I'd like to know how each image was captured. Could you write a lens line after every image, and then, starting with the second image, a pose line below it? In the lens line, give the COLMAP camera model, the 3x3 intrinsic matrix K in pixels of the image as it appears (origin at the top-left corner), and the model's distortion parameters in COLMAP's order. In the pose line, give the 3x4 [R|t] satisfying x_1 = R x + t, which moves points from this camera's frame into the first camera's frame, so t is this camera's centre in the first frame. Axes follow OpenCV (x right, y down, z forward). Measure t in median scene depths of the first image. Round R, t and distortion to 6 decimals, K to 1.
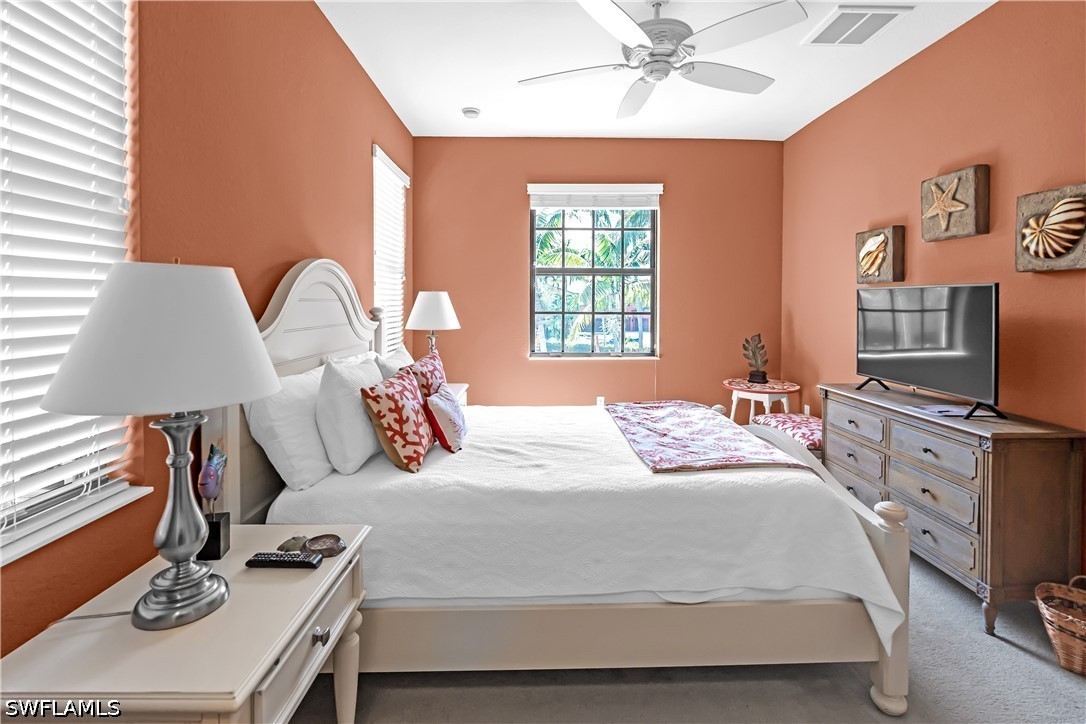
lens RADIAL K [[512.6, 0, 552.4], [0, 512.6, 306.2], [0, 0, 1]] dist [-0.004713, 0.000083]
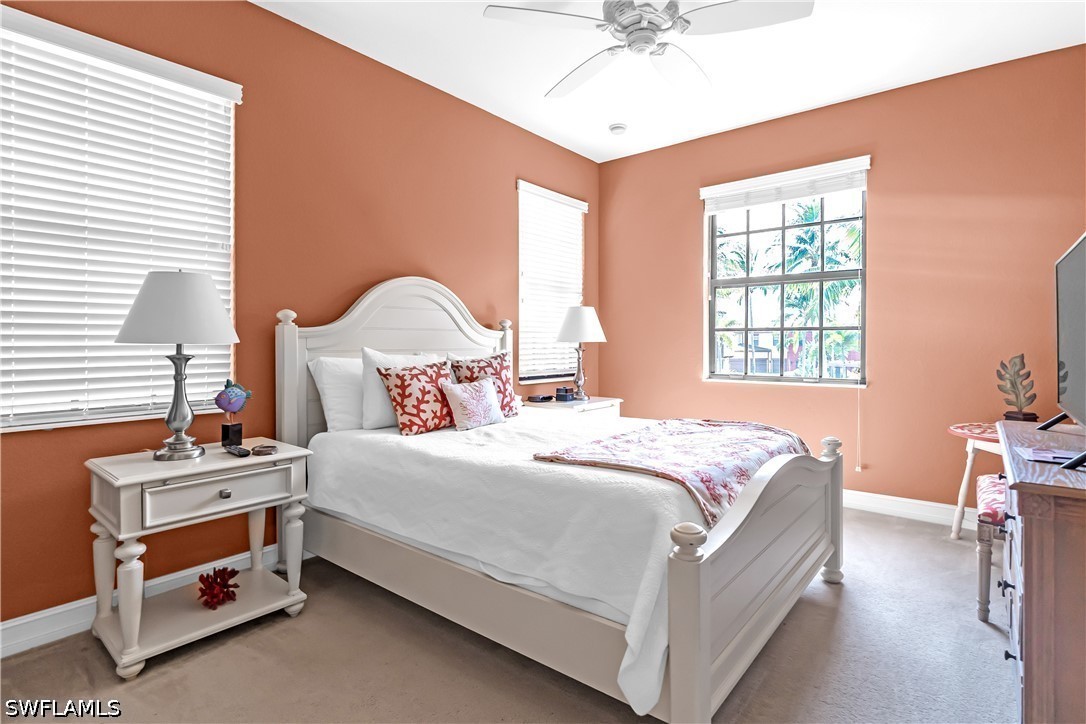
lens RADIAL K [[541.4, 0, 541.4], [0, 541.4, 340.7], [0, 0, 1]] dist [-0.006551, -0.000819]
pose [[0.756230, -0.002742, -0.654300, 0.762885], [-0.003429, 0.999961, -0.008154, 0.087427], [0.654297, 0.008410, 0.756191, 0.182434]]
